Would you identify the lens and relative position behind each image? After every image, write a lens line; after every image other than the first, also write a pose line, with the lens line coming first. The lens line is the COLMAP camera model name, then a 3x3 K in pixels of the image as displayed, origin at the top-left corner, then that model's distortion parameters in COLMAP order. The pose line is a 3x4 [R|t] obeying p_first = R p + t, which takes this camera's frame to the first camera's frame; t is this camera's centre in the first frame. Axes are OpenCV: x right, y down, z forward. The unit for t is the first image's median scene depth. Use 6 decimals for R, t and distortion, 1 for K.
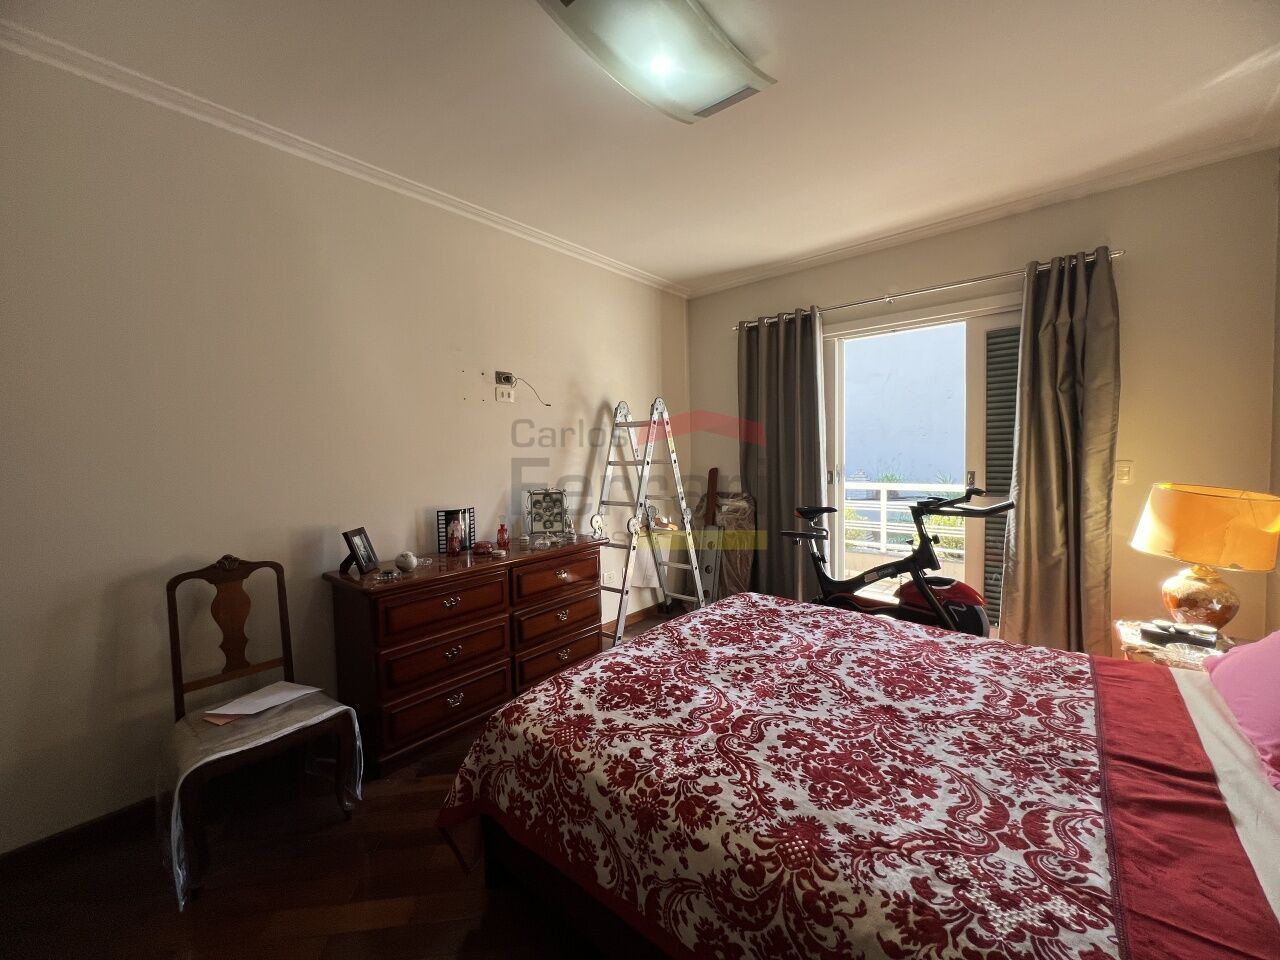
lens RADIAL K [[513.1, 0, 636.9], [0, 513.1, 478.4], [0, 0, 1]] dist [-0.001814, 0.001242]
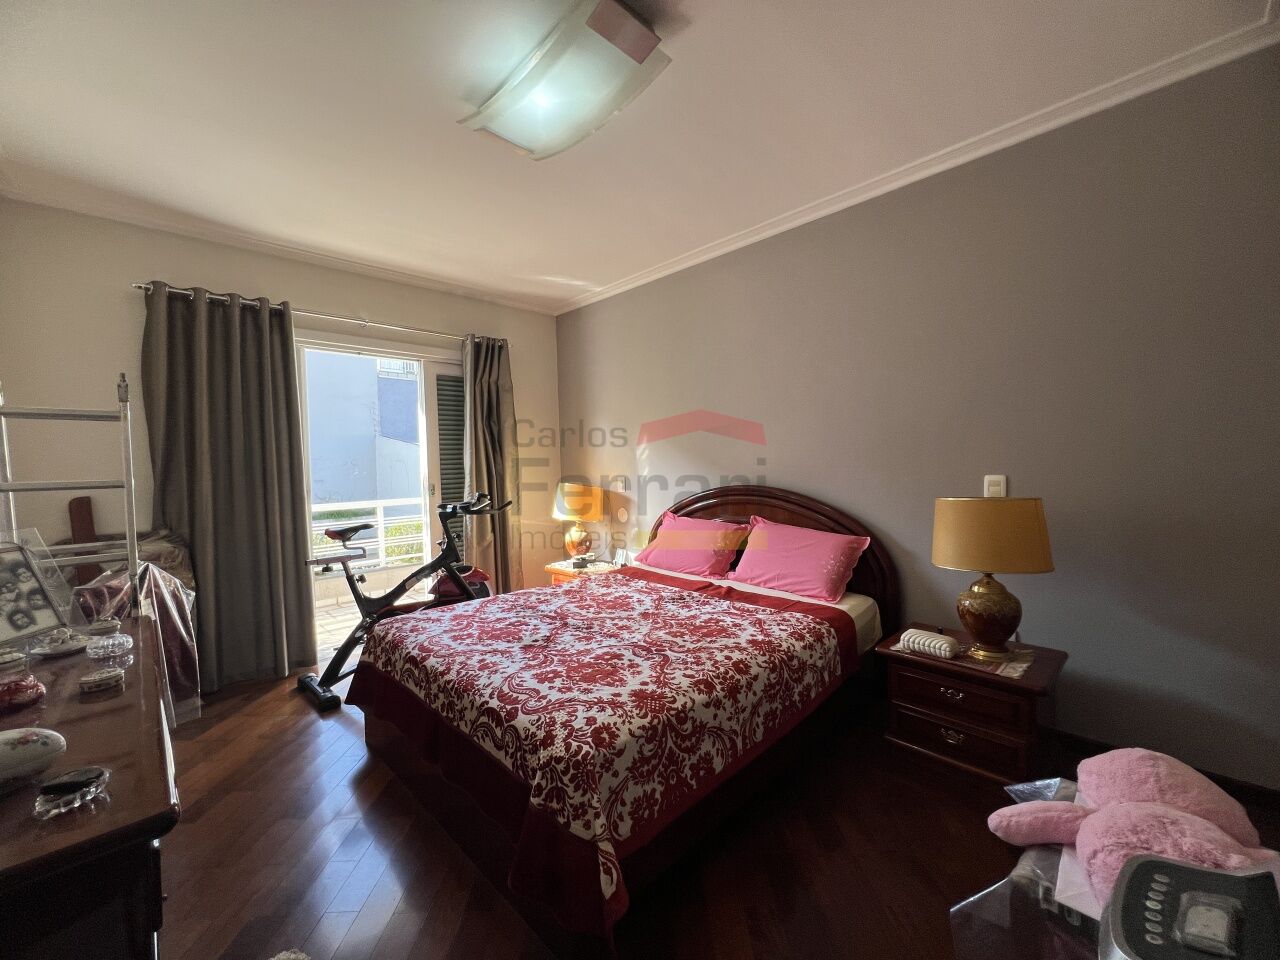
lens RADIAL K [[513.1, 0, 636.9], [0, 513.1, 478.4], [0, 0, 1]] dist [-0.001814, 0.001242]
pose [[0.090137, -0.010409, 0.995875, -1.098560], [0.073424, 0.997294, 0.003778, 0.009674], [-0.993219, 0.072780, 0.090657, 0.808159]]
